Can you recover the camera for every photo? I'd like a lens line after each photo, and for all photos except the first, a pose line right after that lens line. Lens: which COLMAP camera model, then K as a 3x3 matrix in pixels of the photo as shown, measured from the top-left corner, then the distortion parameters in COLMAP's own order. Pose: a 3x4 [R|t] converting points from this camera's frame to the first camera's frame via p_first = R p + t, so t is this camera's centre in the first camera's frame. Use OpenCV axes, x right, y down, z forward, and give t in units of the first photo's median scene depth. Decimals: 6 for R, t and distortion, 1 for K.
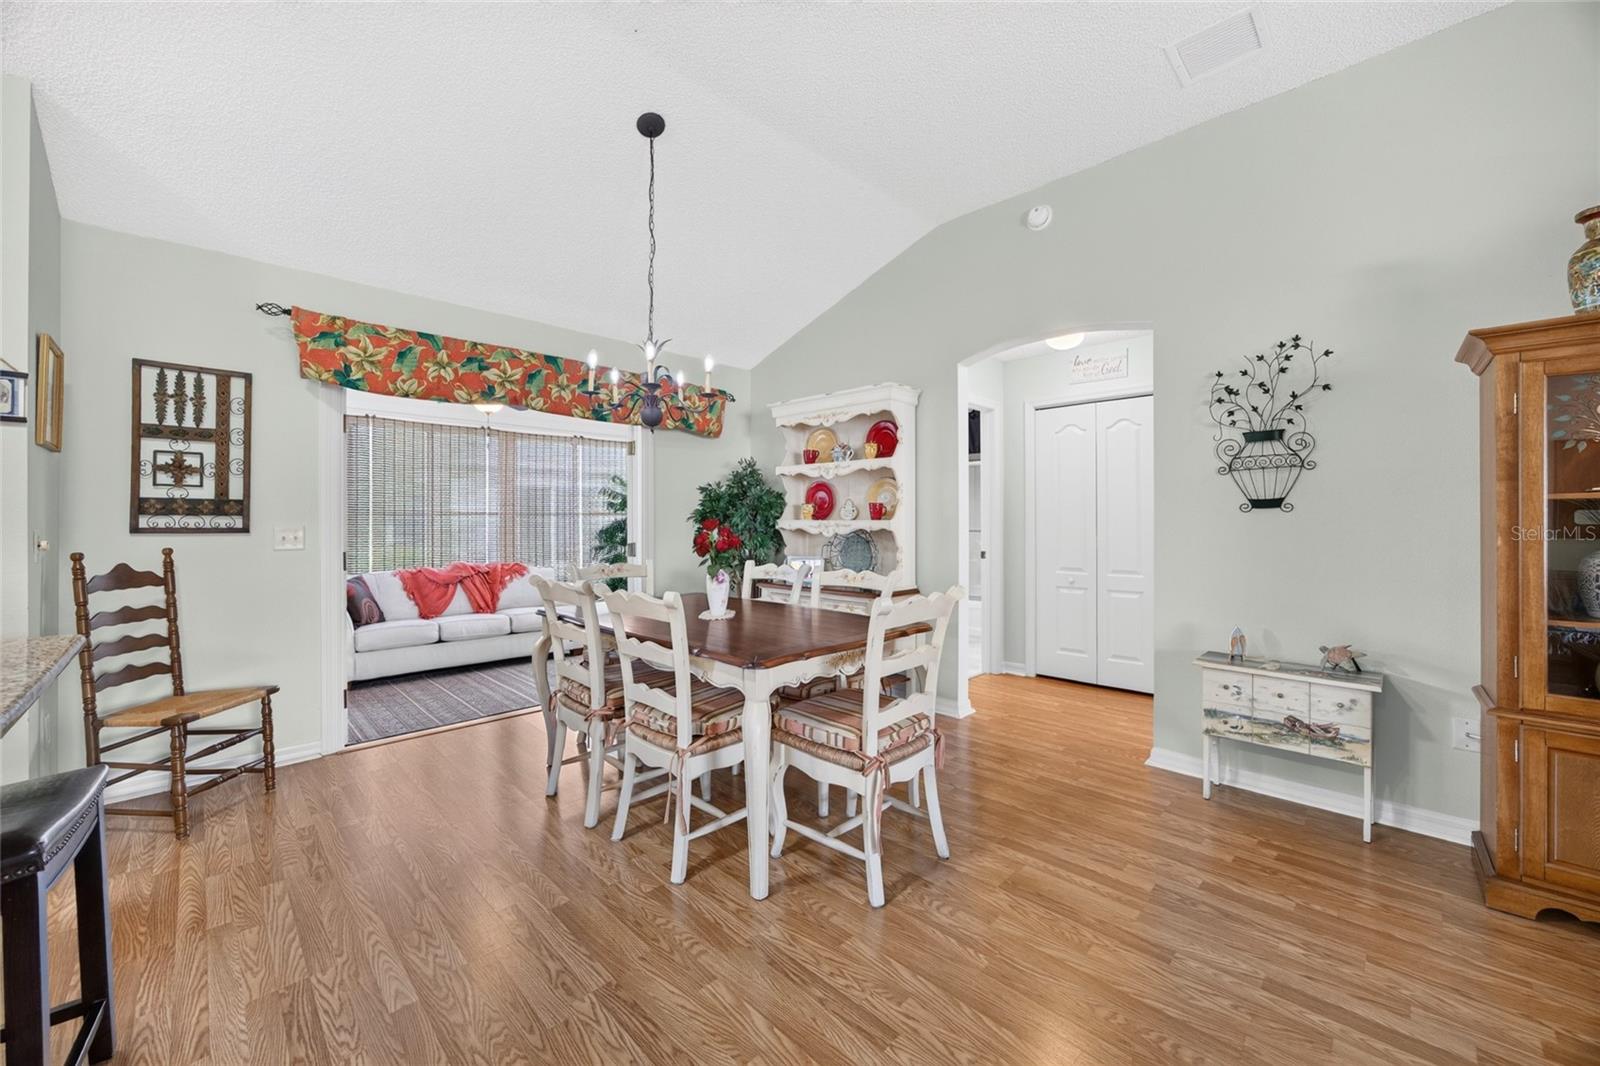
lens RADIAL K [[611.1, 0, 800.1], [0, 611.1, 516.0], [0, 0, 1]] dist [-0.001906, 0.000726]
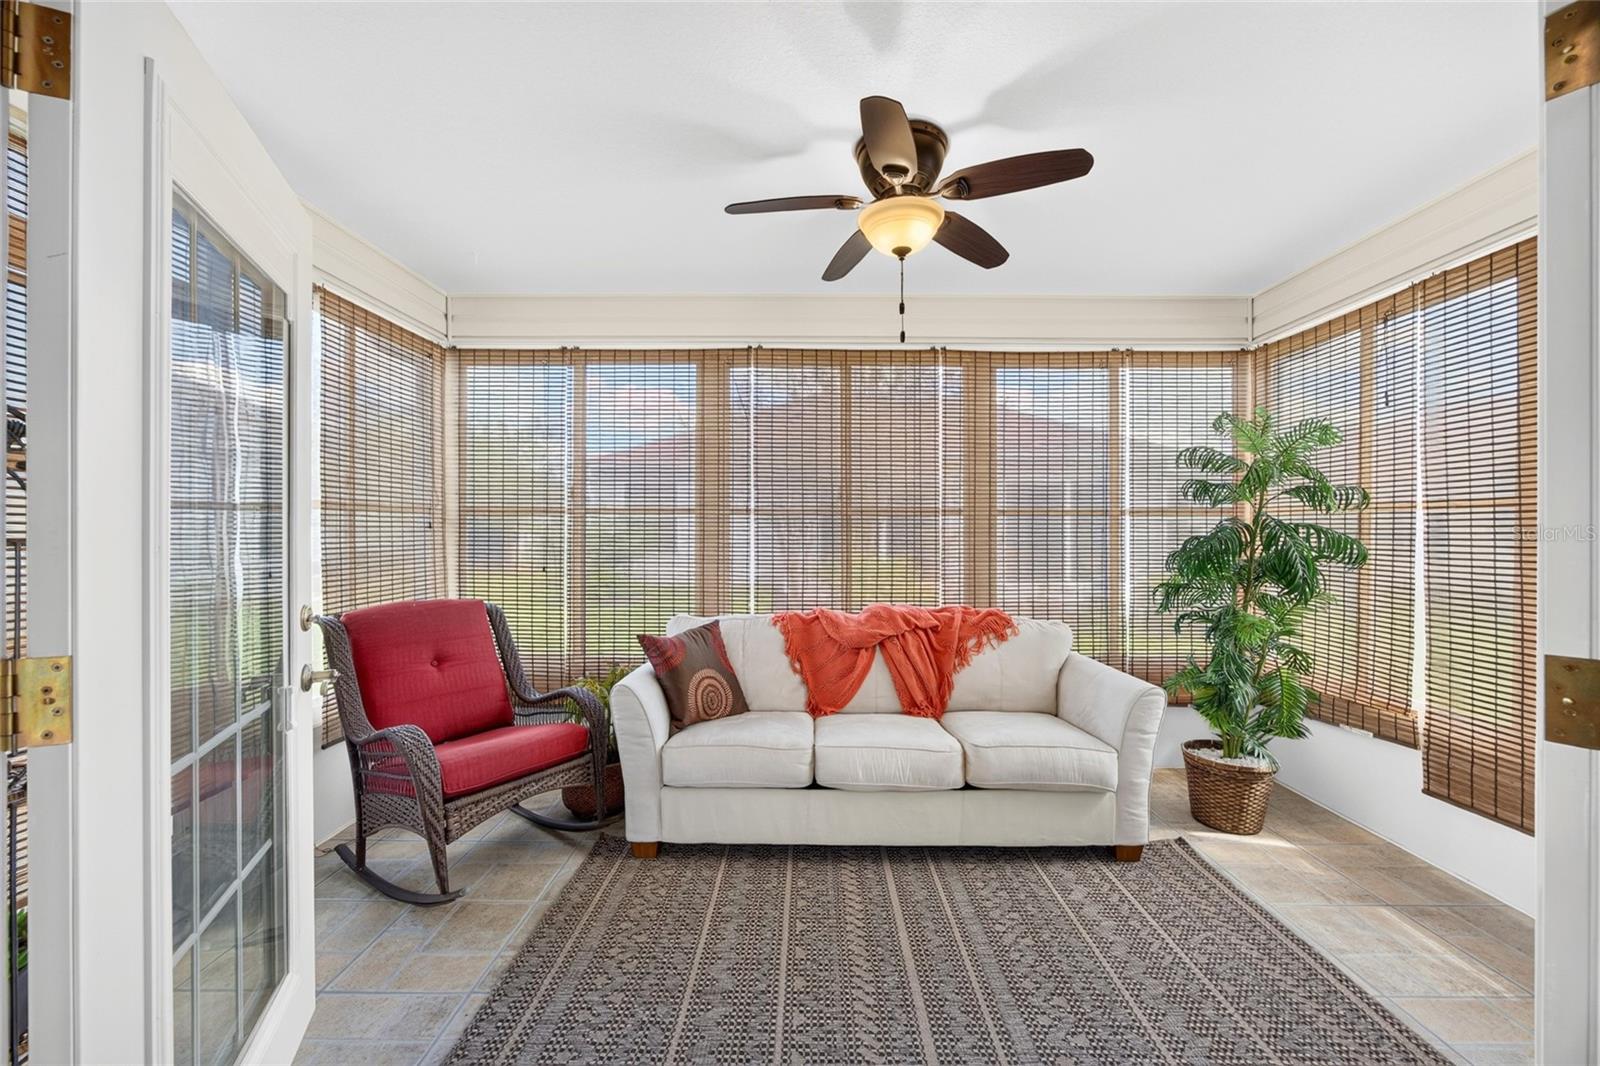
lens RADIAL K [[611.1, 0, 798.6], [0, 611.1, 527.5], [0, 0, 1]] dist [-0.001906, 0.000726]
pose [[0.690538, -0.001755, -0.723294, -0.359554], [0.001940, 0.999998, -0.000574, 0.015661], [0.723293, -0.001007, 0.690540, 0.911398]]
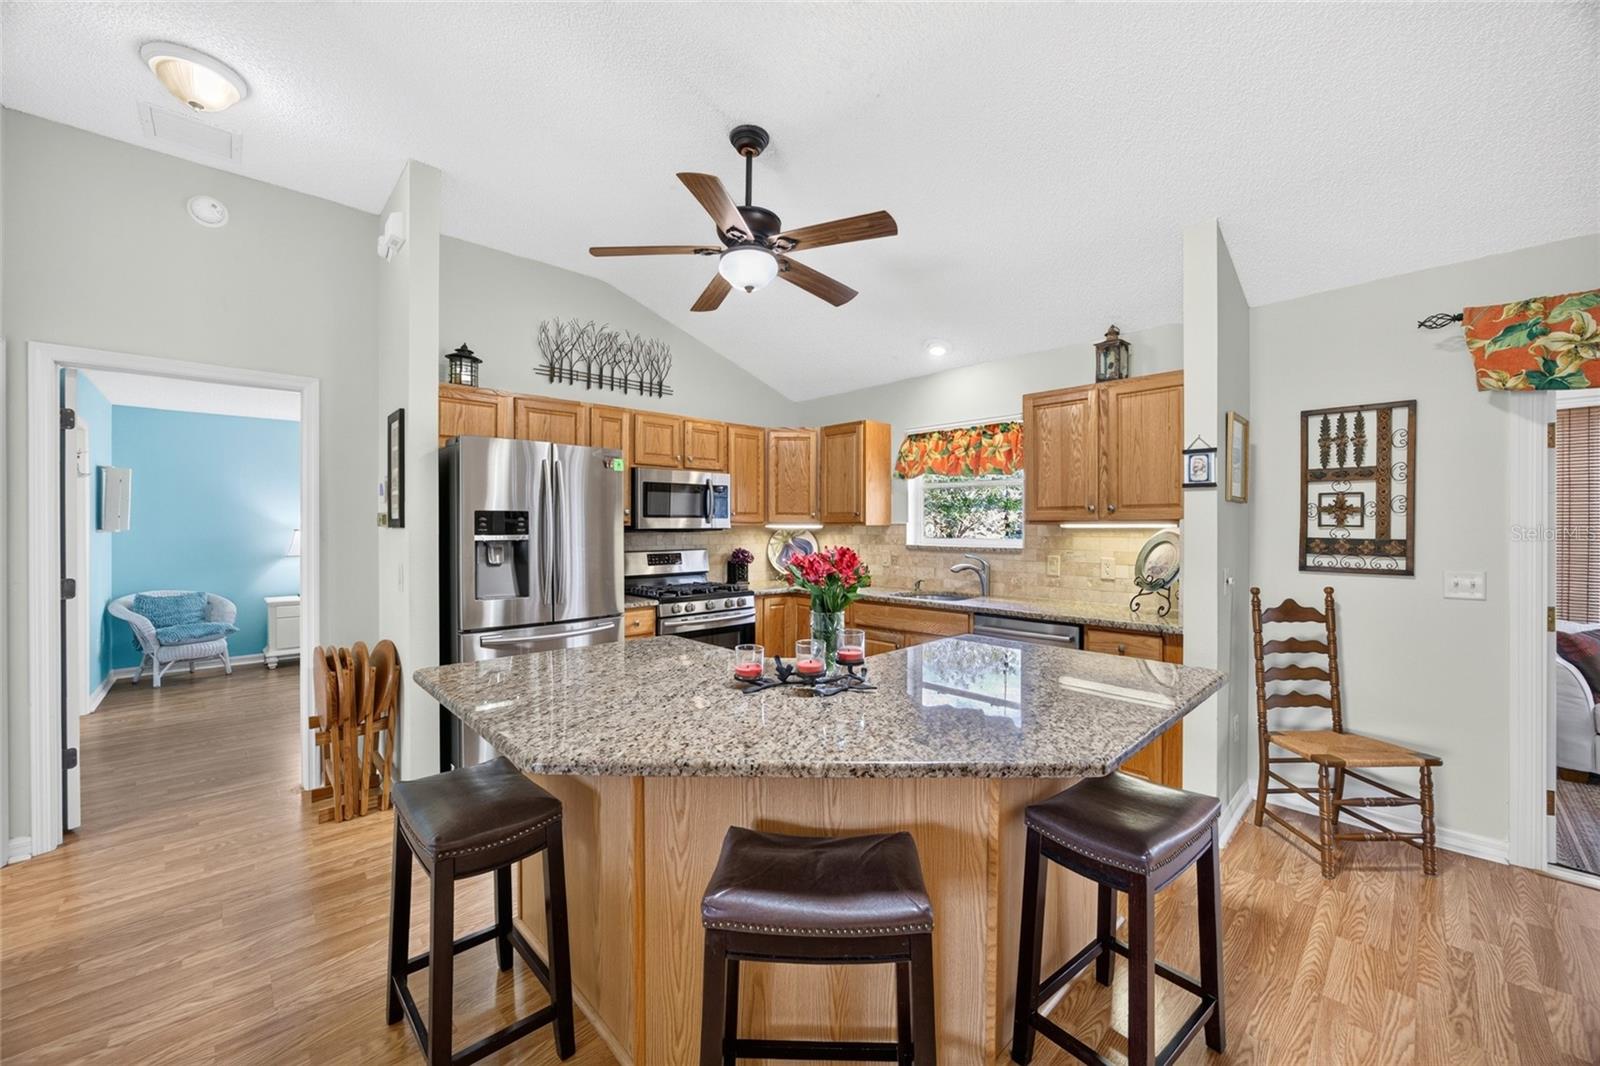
lens RADIAL K [[611.1, 0, 799.8], [0, 611.1, 529.8], [0, 0, 1]] dist [-0.001906, 0.000726]
pose [[-0.014563, 0.011578, -0.999827, 0.016386], [0.008980, 0.999894, 0.011448, -0.062618], [0.999854, -0.008812, -0.014666, 0.108502]]
